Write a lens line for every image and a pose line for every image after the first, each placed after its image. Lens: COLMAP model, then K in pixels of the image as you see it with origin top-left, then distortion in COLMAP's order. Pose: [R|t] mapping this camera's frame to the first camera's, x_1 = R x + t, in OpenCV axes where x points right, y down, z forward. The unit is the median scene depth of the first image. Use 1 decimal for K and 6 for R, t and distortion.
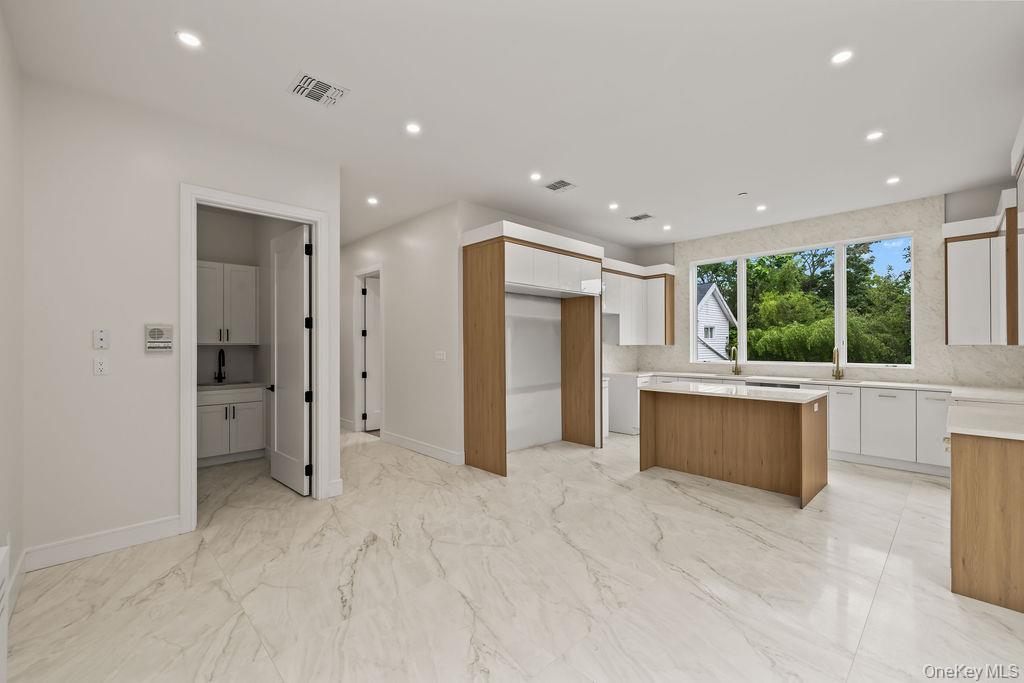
lens RADIAL K [[429.7, 0, 513.1], [0, 429.7, 343.3], [0, 0, 1]] dist [0.003983, 0.000147]
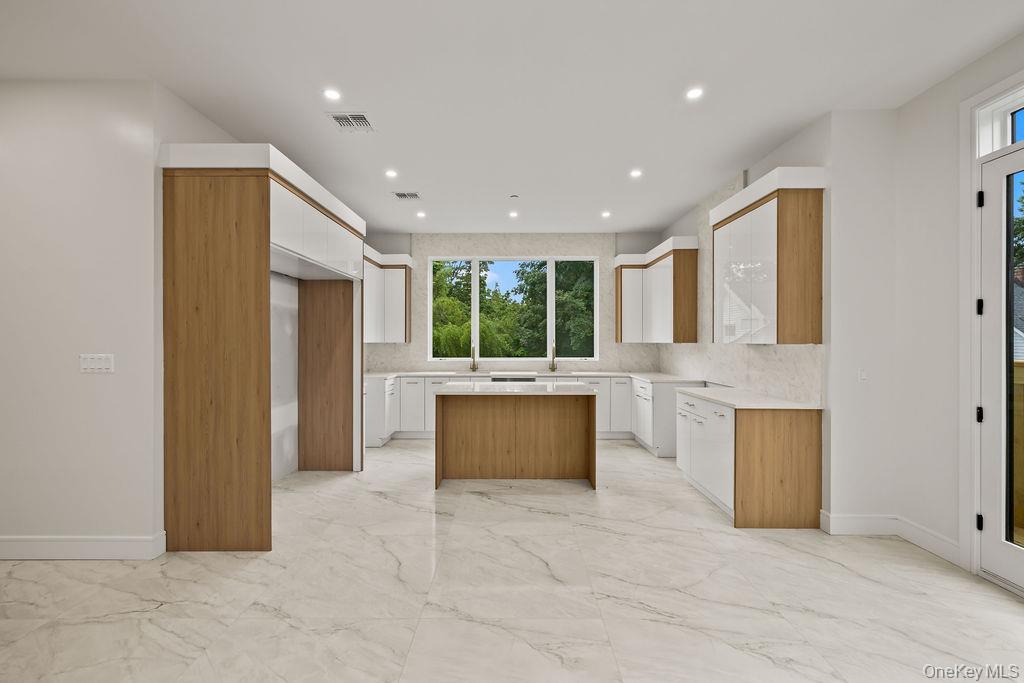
lens RADIAL K [[429.7, 0, 512.2], [0, 429.7, 341.2], [0, 0, 1]] dist [0.003983, 0.000147]
pose [[0.696477, 0.004104, 0.717567, -0.222012], [-0.004269, 0.999990, -0.001576, 0.002063], [-0.717566, -0.001966, 0.696488, 0.300132]]
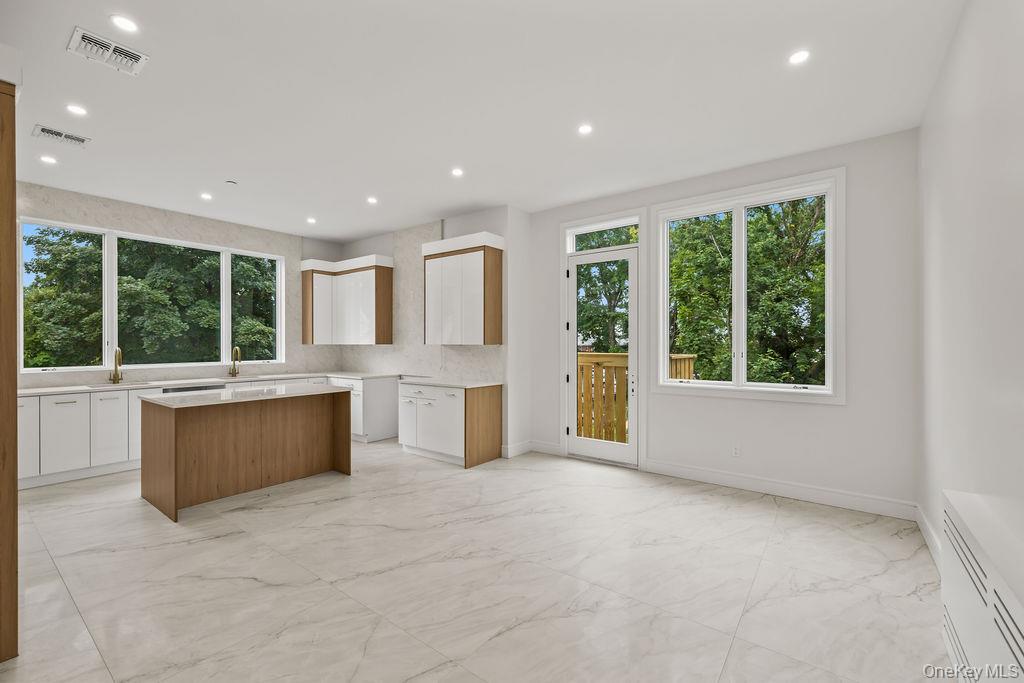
lens RADIAL K [[429.7, 0, 510.1], [0, 429.7, 345.3], [0, 0, 1]] dist [0.003983, 0.000147]
pose [[-0.149845, -0.001635, 0.988708, -0.505860], [-0.000650, 0.999999, 0.001555, 0.003030], [-0.988709, -0.000409, -0.149845, 0.575814]]
